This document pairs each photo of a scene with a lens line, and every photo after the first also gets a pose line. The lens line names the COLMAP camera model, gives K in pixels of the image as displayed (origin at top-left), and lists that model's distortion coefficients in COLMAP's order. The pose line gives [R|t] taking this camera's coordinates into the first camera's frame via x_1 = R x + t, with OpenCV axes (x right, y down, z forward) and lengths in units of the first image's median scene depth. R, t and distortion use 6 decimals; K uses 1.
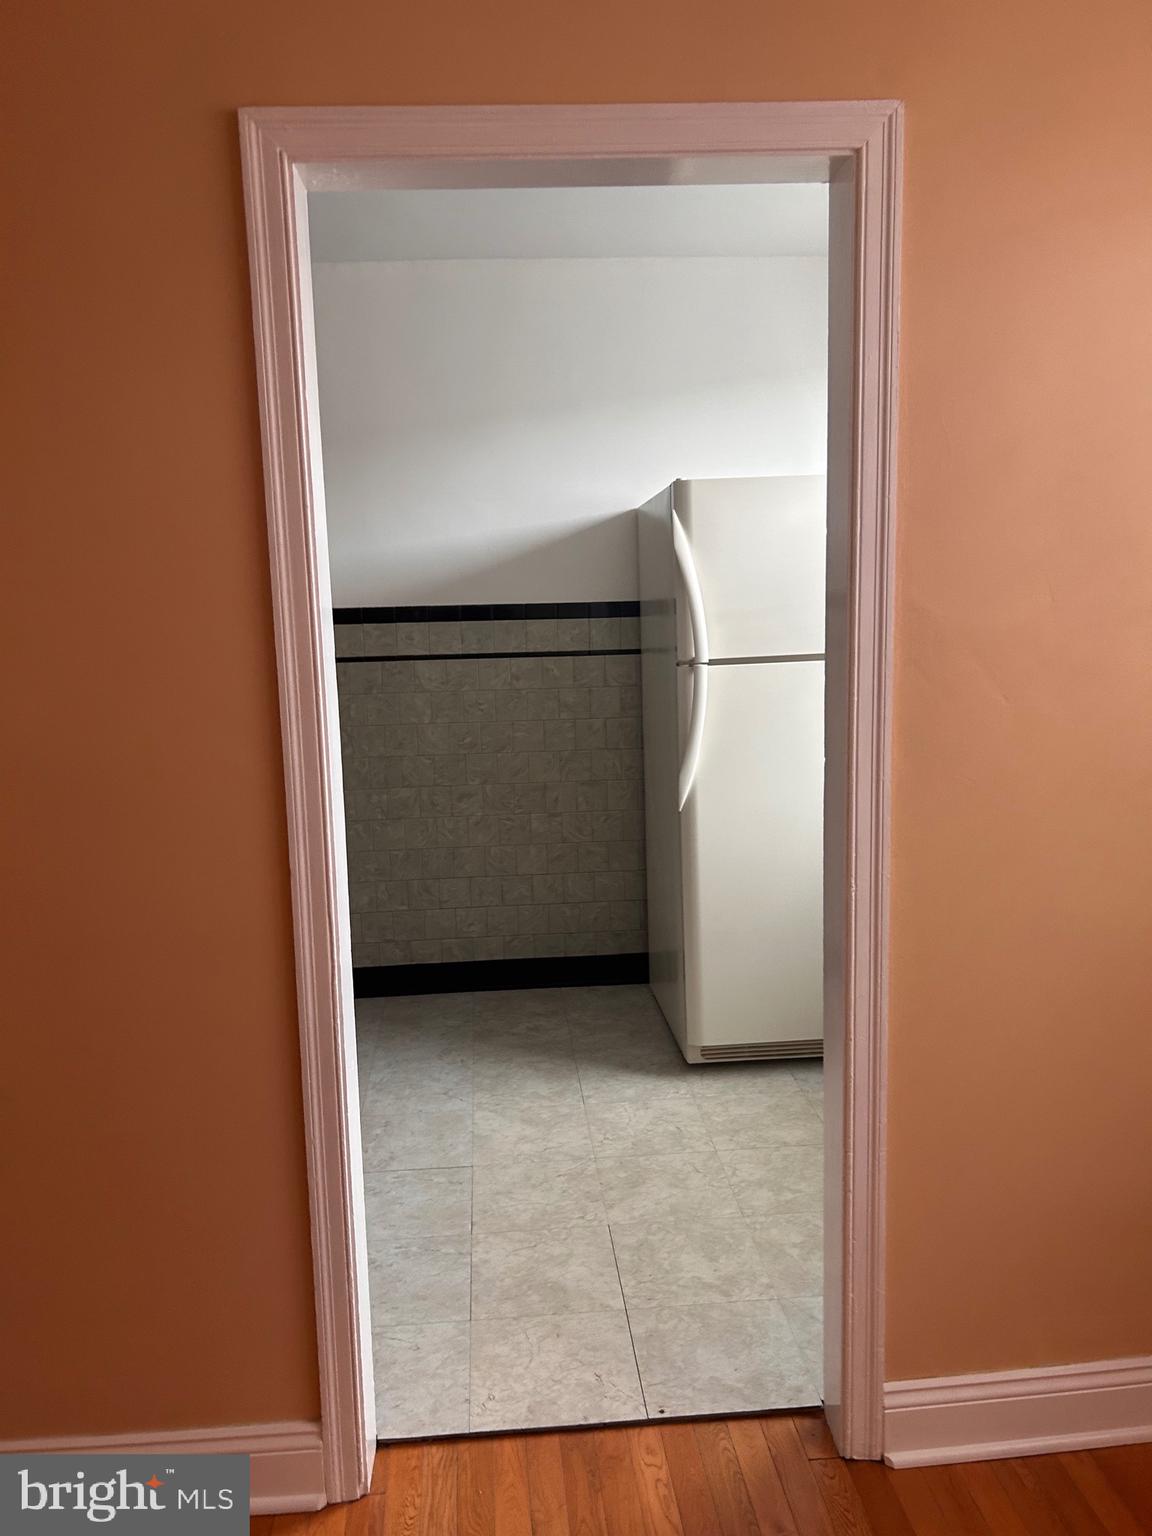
lens RADIAL K [[1155.4, 0, 570.4], [0, 1155.4, 773.5], [0, 0, 1]] dist [0.048988, -0.058641]
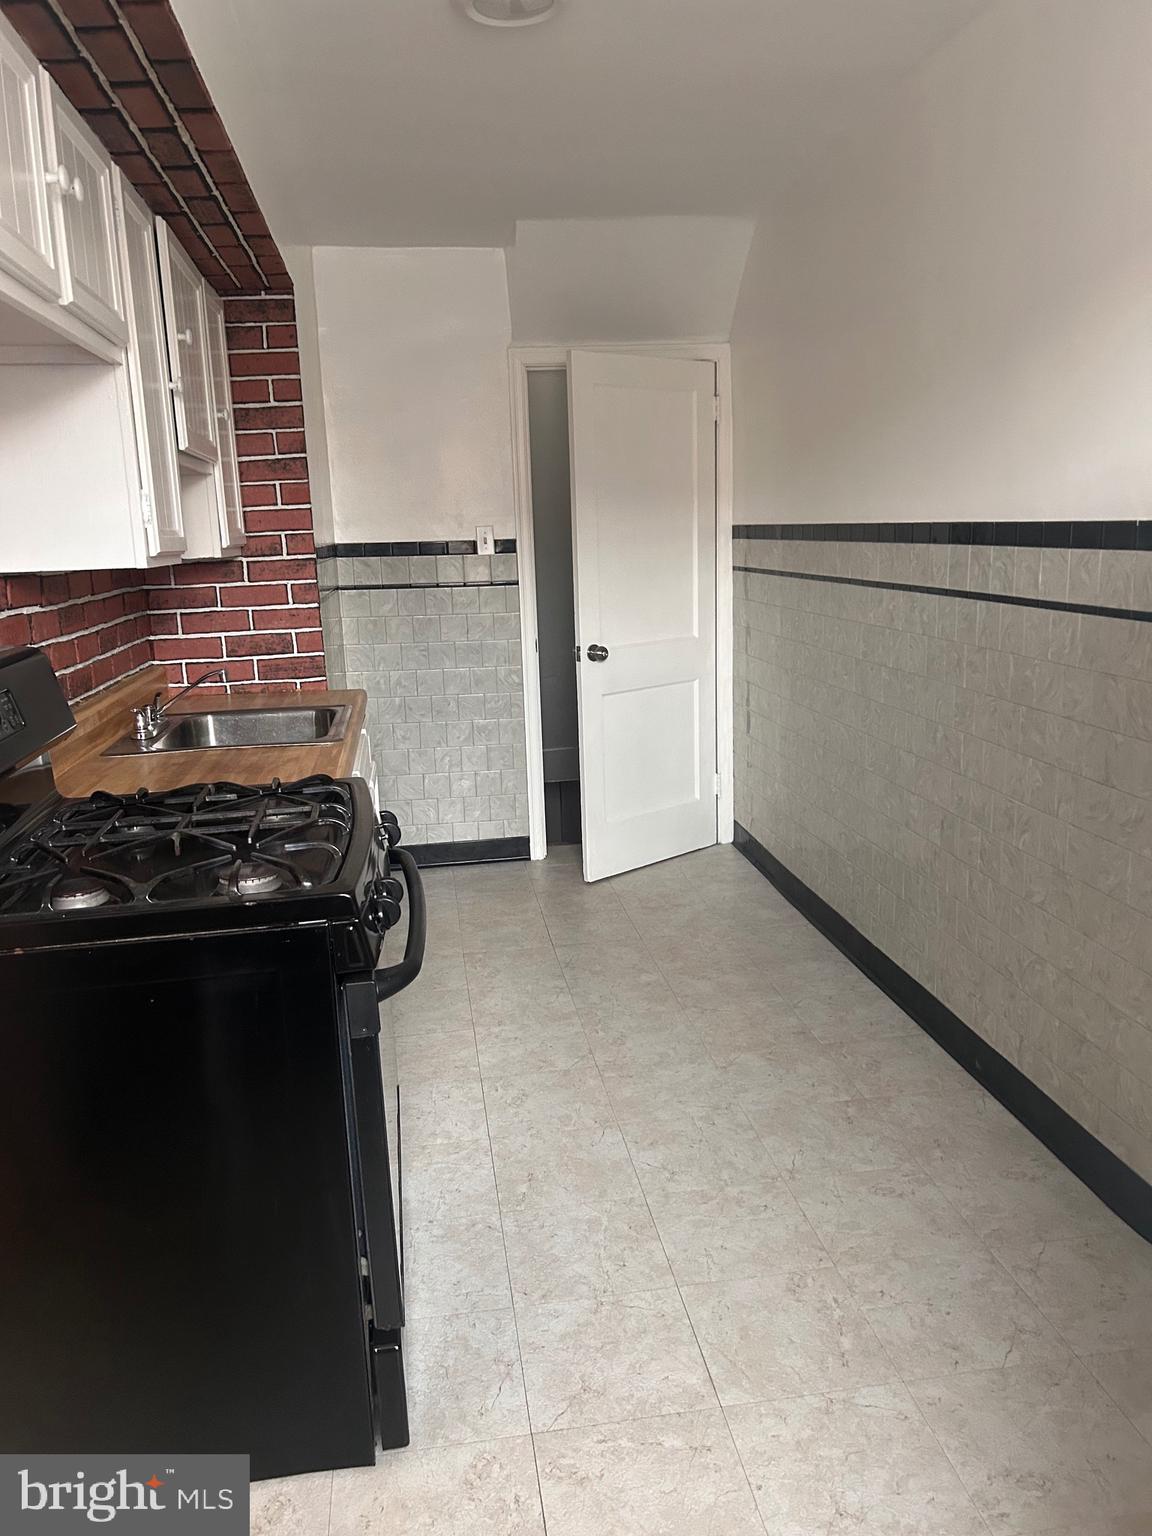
lens RADIAL K [[1155.4, 0, 570.4], [0, 1155.4, 773.5], [0, 0, 1]] dist [0.048988, -0.058641]
pose [[0.079025, 0.233359, -0.969174, 0.277699], [-0.148441, 0.964130, 0.220041, -0.115735], [0.985759, 0.126476, 0.110831, 0.750351]]
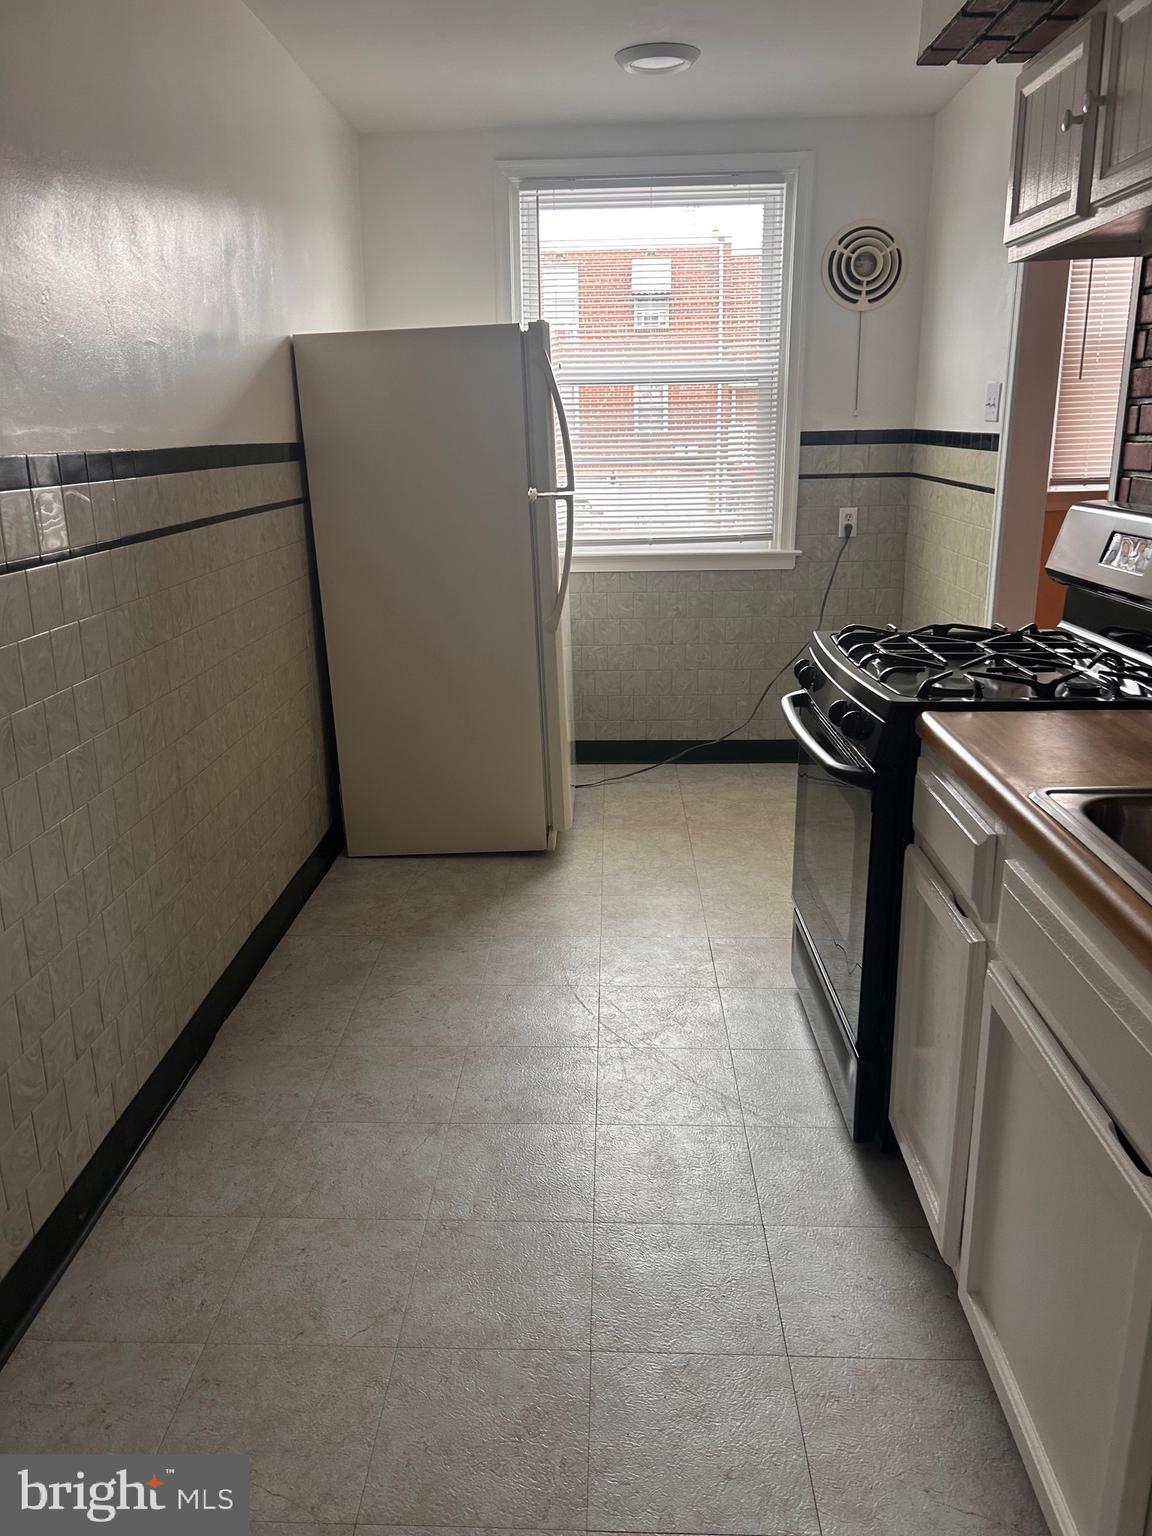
lens RADIAL K [[1155.4, 0, 570.4], [0, 1155.4, 773.5], [0, 0, 1]] dist [0.048988, -0.058641]
pose [[0.097525, -0.259992, 0.960673, -0.962795], [0.170147, 0.955419, 0.241297, -0.097563], [-0.980581, 0.139924, 0.137414, 0.791449]]
